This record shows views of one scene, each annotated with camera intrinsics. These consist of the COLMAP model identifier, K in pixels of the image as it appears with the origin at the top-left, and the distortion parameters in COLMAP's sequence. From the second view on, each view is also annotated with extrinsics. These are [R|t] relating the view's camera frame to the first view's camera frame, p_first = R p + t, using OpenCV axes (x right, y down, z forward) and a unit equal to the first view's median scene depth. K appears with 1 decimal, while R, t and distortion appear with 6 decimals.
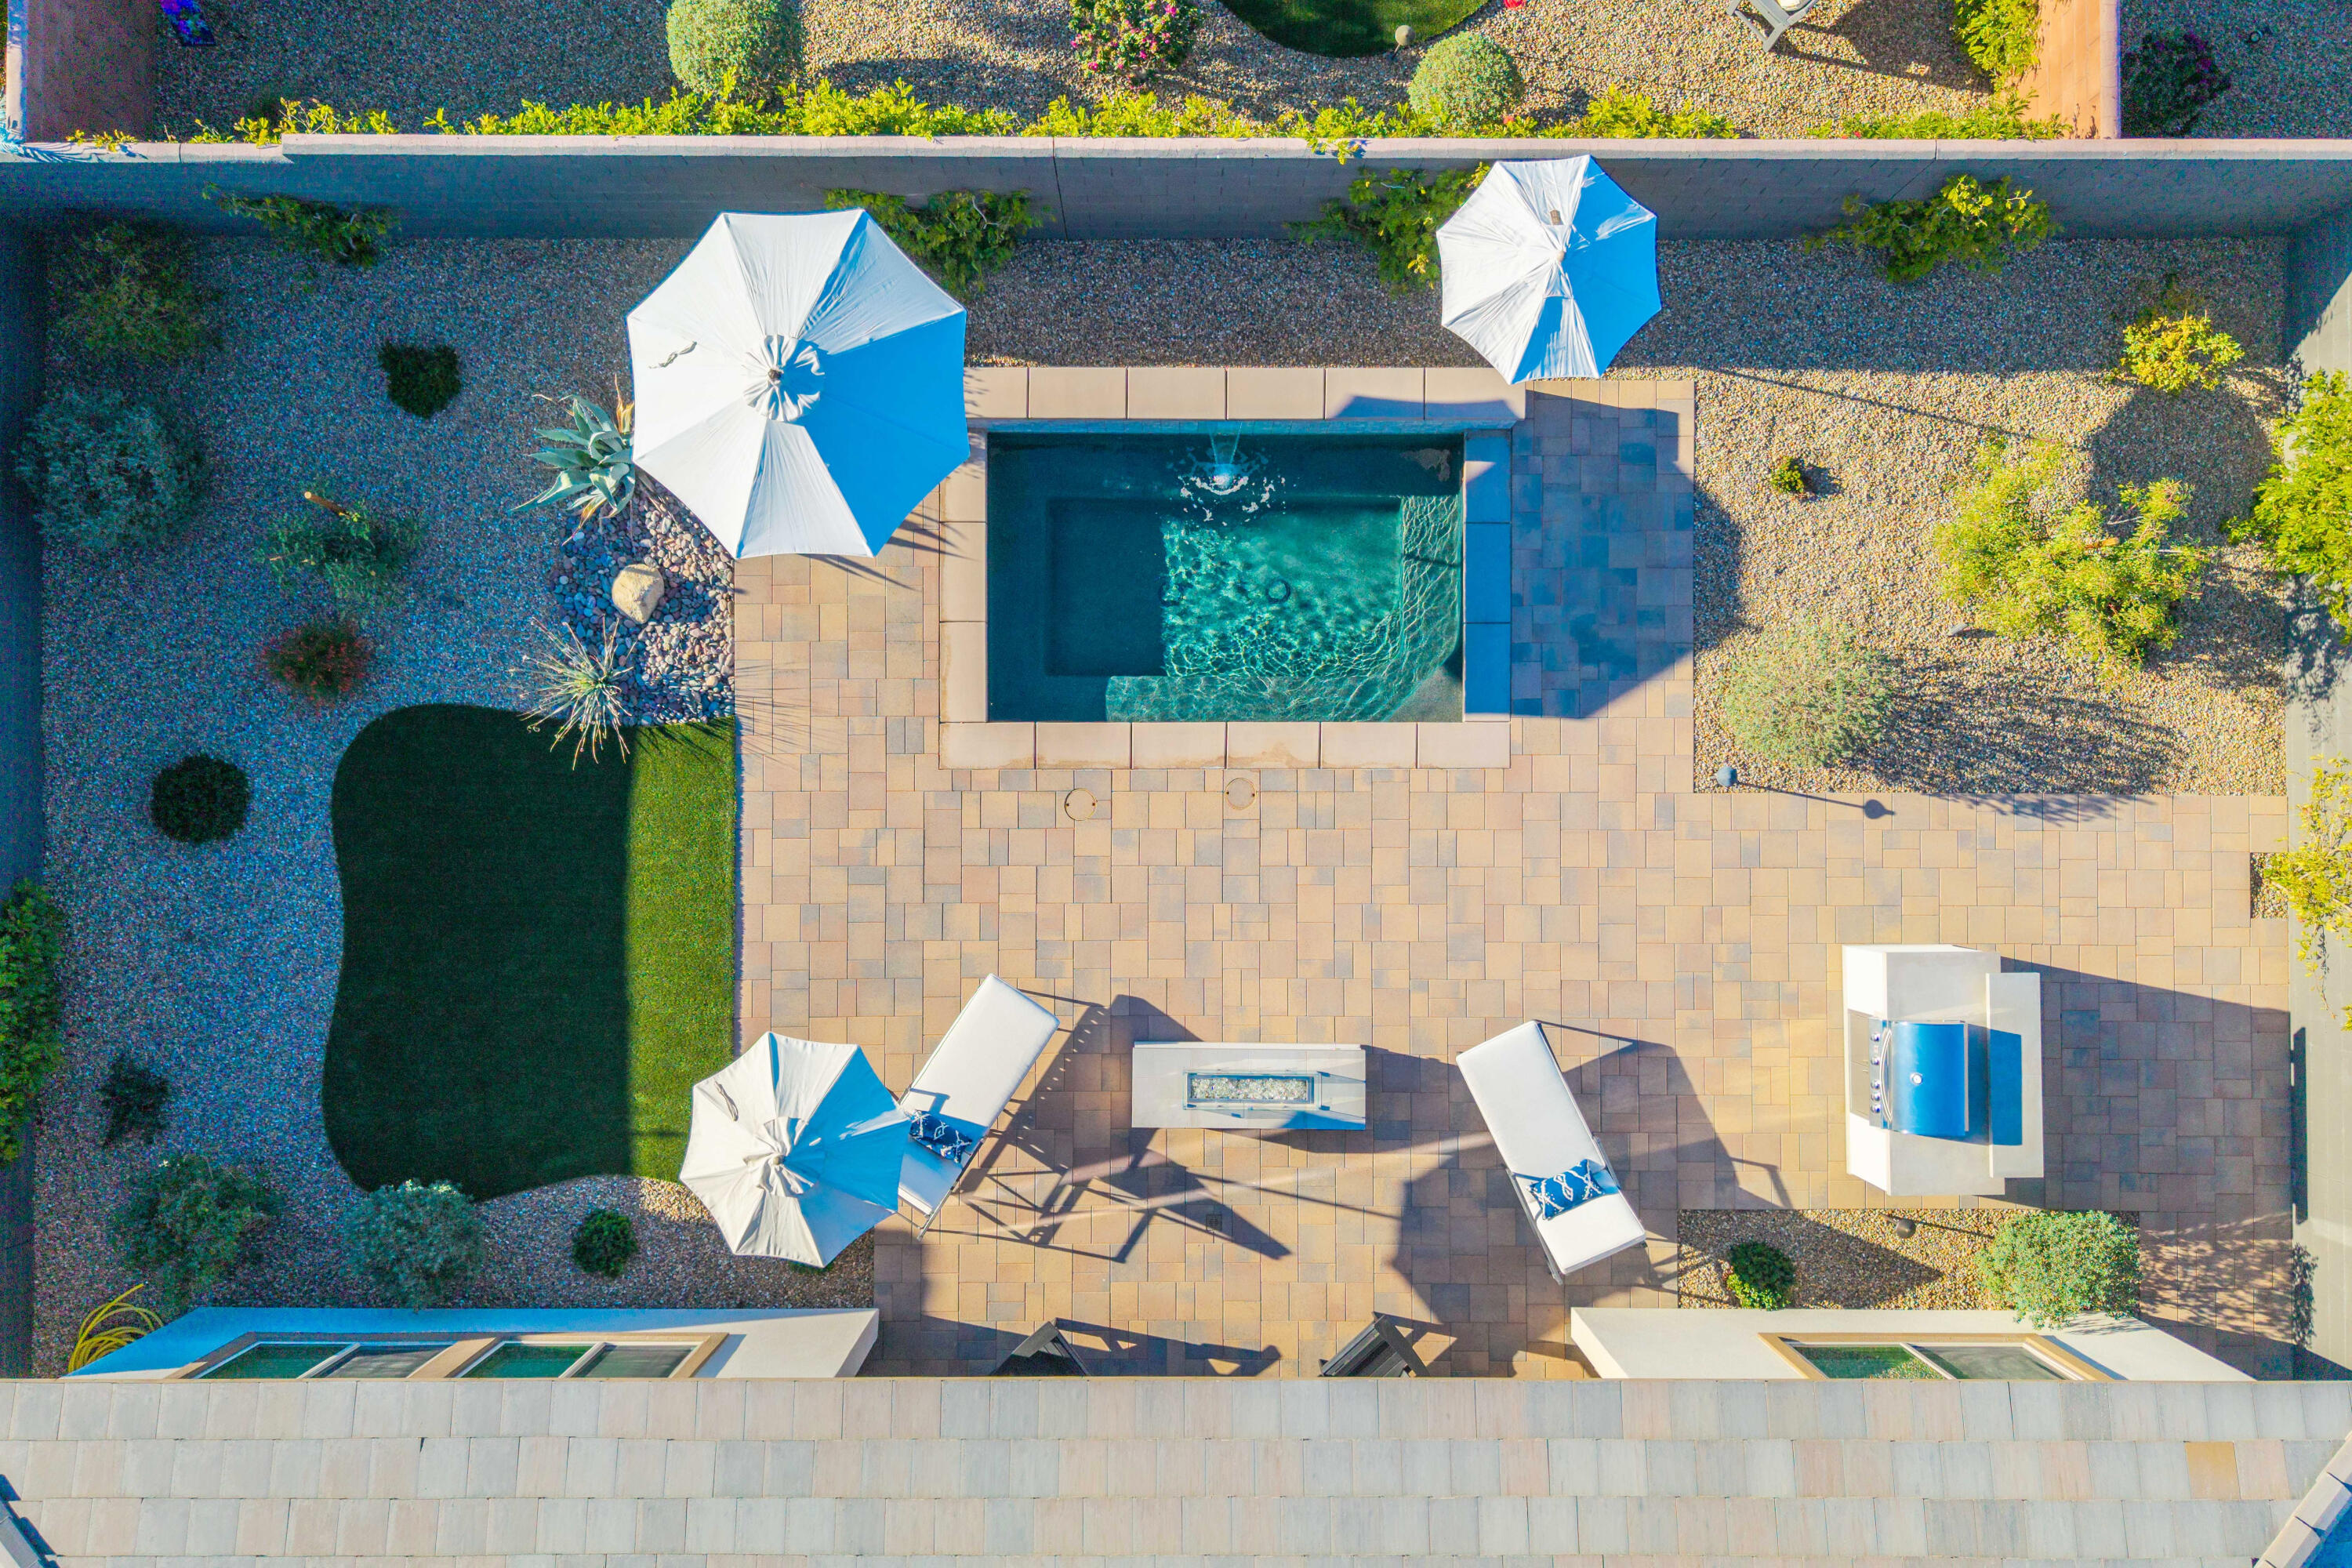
lens RADIAL K [[1874.2, 0, 1160.7], [0, 1874.2, 775.5], [0, 0, 1]] dist [0.069054, -0.116832]
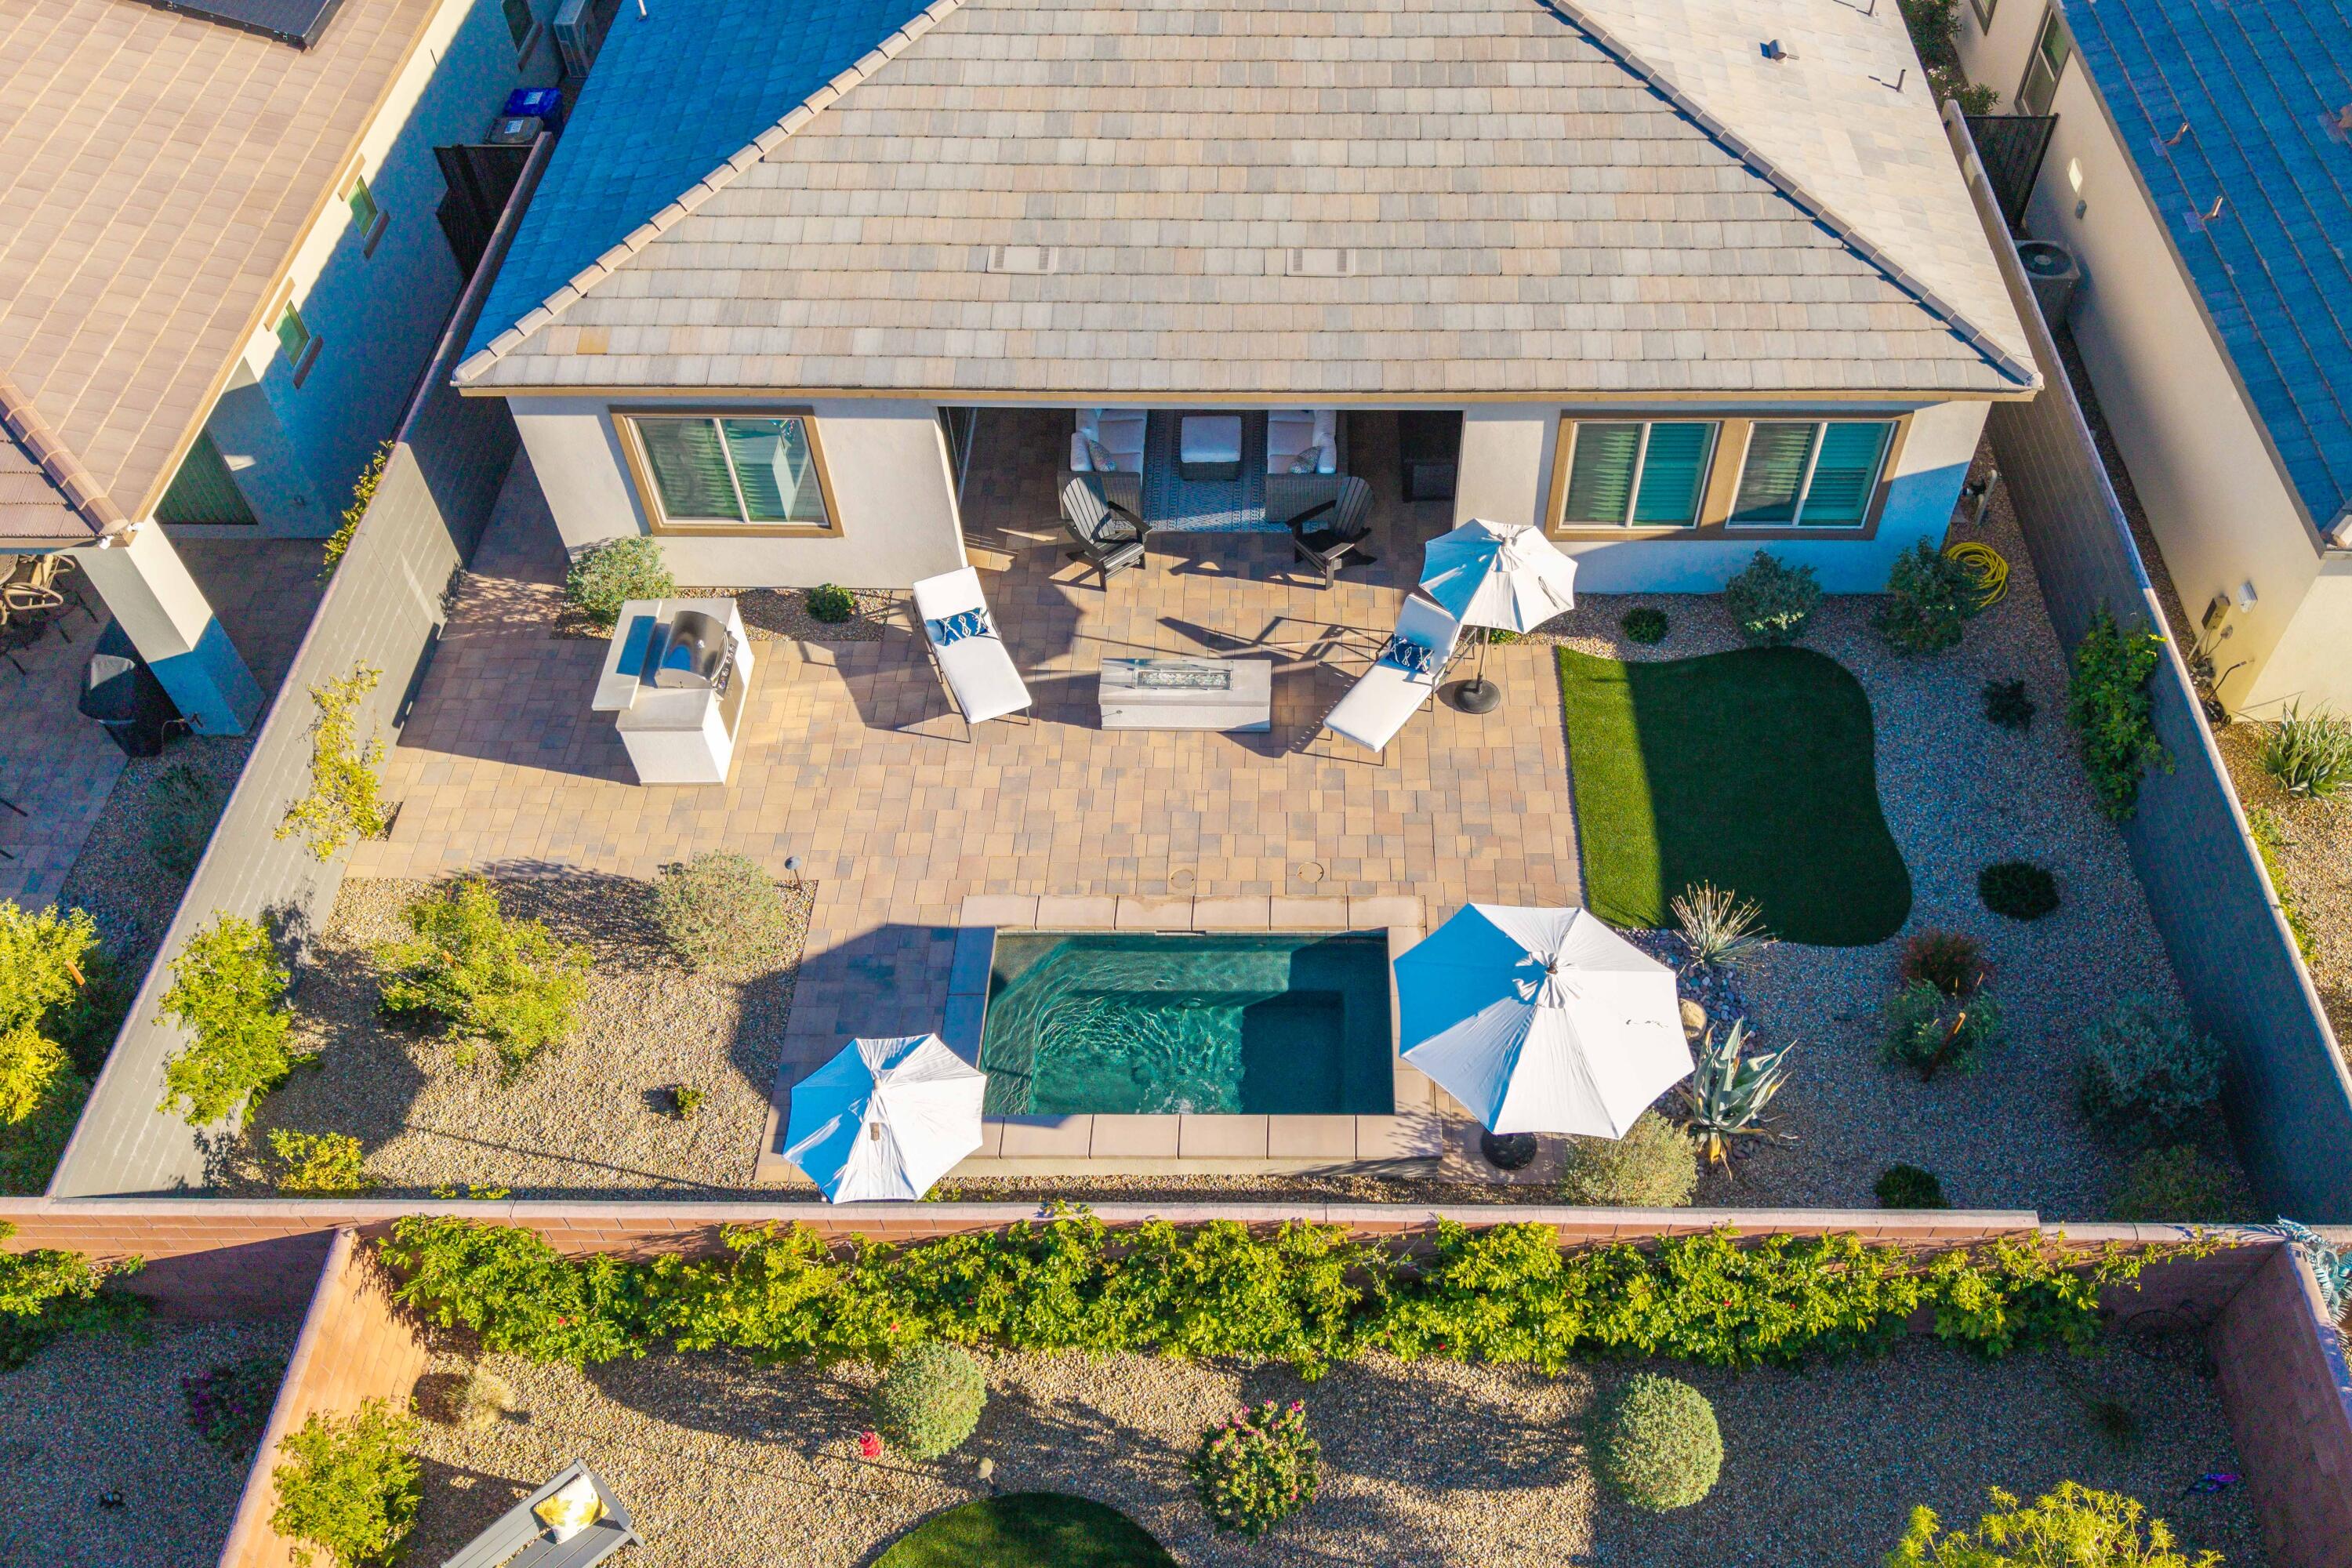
lens RADIAL K [[1874.2, 0, 1308.6], [0, 1874.2, 775.5], [0, 0, 1]] dist [0.069054, -0.116832]
pose [[-0.999997, 0.002232, -0.000250, -0.041710], [-0.001848, -0.754574, 0.656213, -0.755031], [0.001276, 0.656212, 0.754576, 0.013854]]
